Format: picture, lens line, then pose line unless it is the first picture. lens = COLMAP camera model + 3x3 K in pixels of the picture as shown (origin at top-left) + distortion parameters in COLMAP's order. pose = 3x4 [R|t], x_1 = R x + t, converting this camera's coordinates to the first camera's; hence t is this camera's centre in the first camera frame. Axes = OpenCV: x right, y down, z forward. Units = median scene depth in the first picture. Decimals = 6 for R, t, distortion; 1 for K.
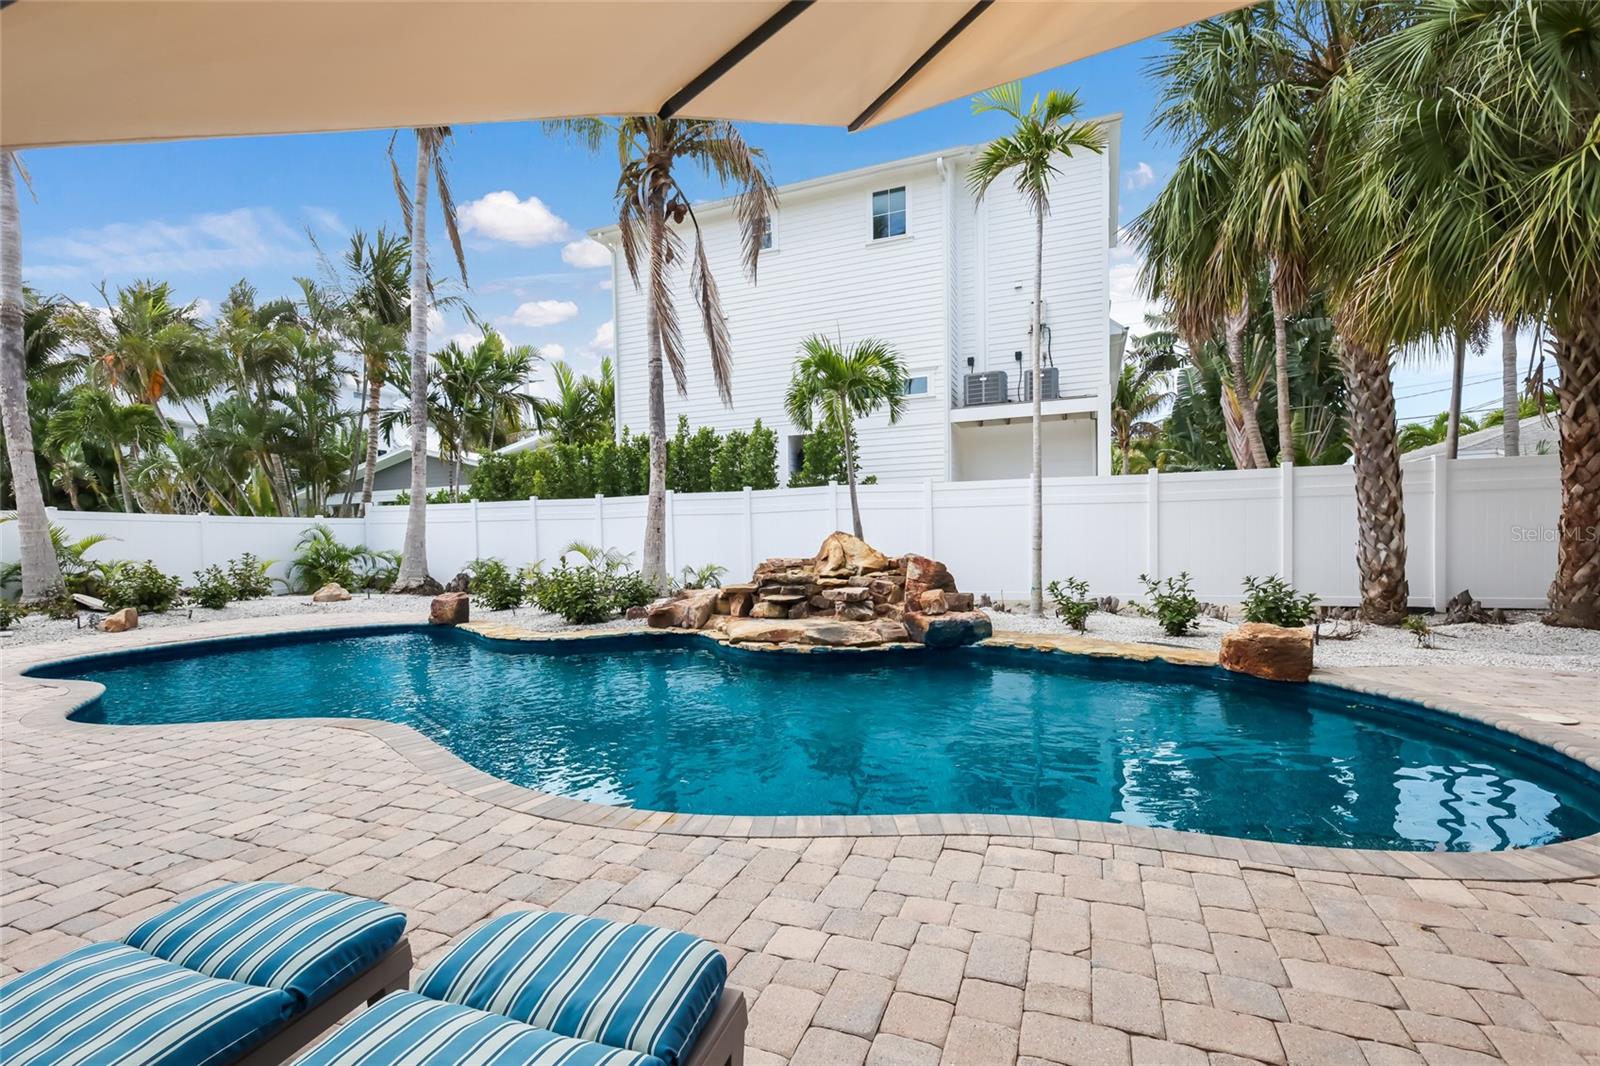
lens RADIAL K [[721.4, 0, 798.3], [0, 721.4, 560.6], [0, 0, 1]] dist [0.000672, 0.000053]
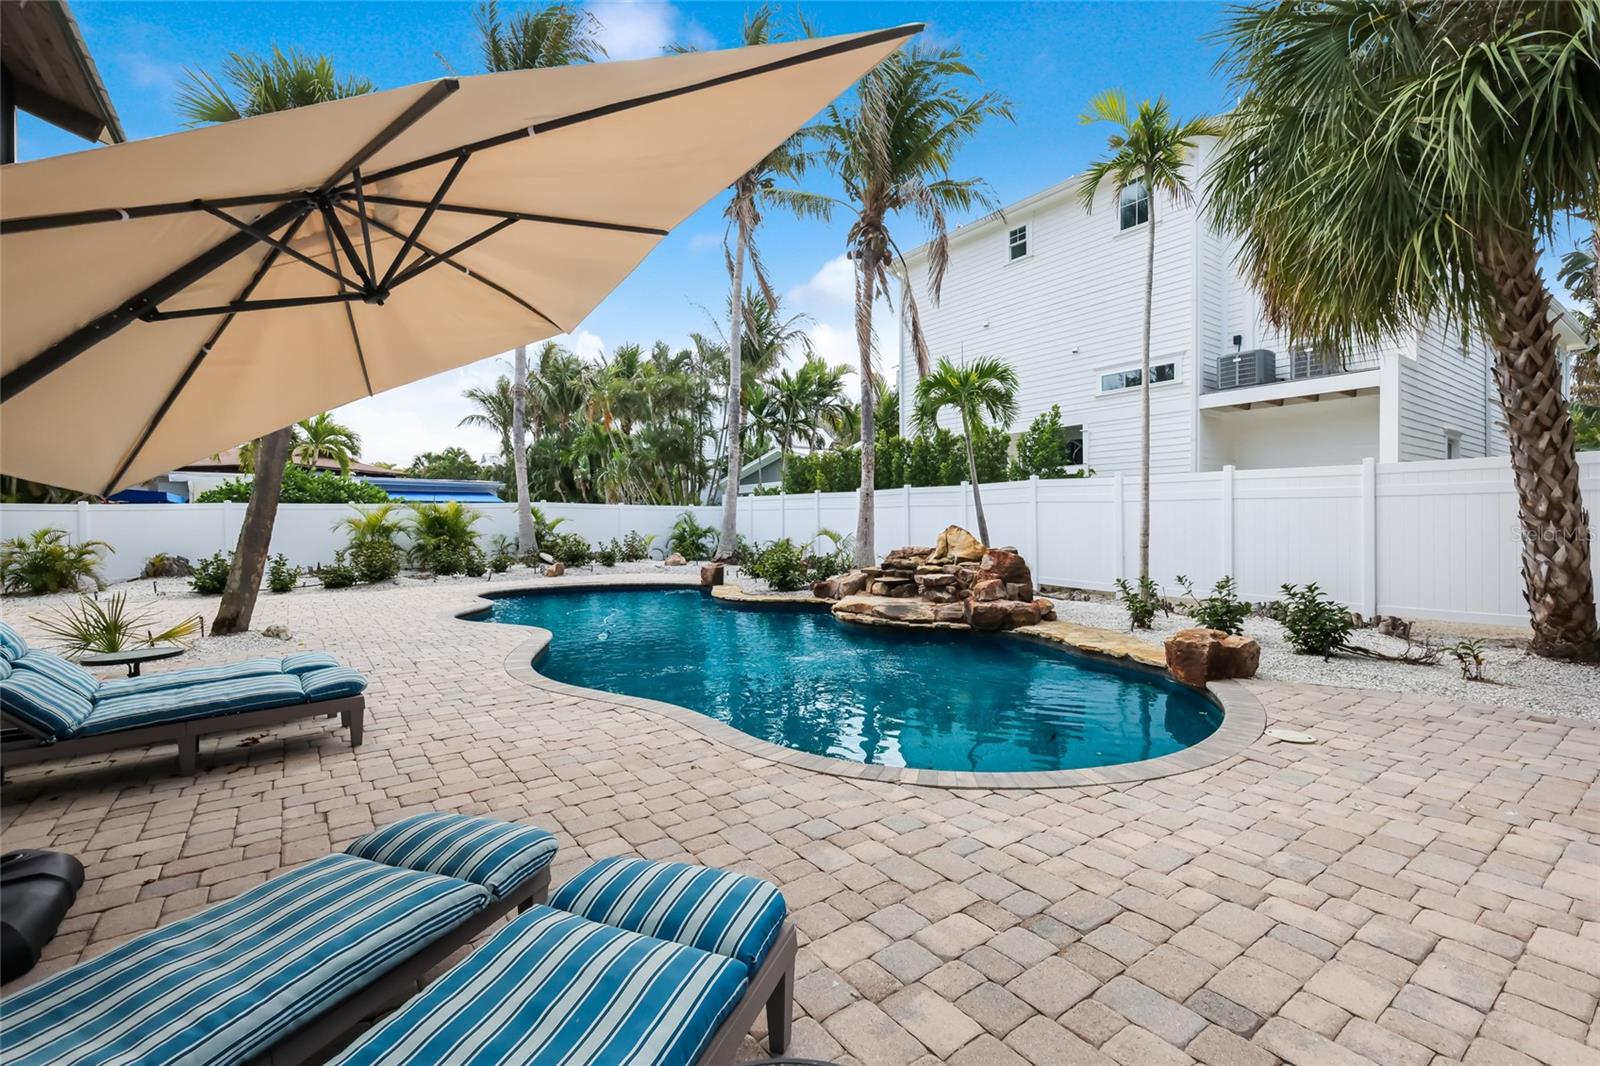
lens RADIAL K [[692.6, 0, 800.0], [0, 692.6, 533.0], [0, 0, 1]] dist [-0.000291, -0.000351]
pose [[0.854265, 0.025112, -0.519230, 0.357150], [-0.032152, 0.999473, -0.004561, -0.012702], [0.518842, 0.020590, 0.854622, -0.061305]]
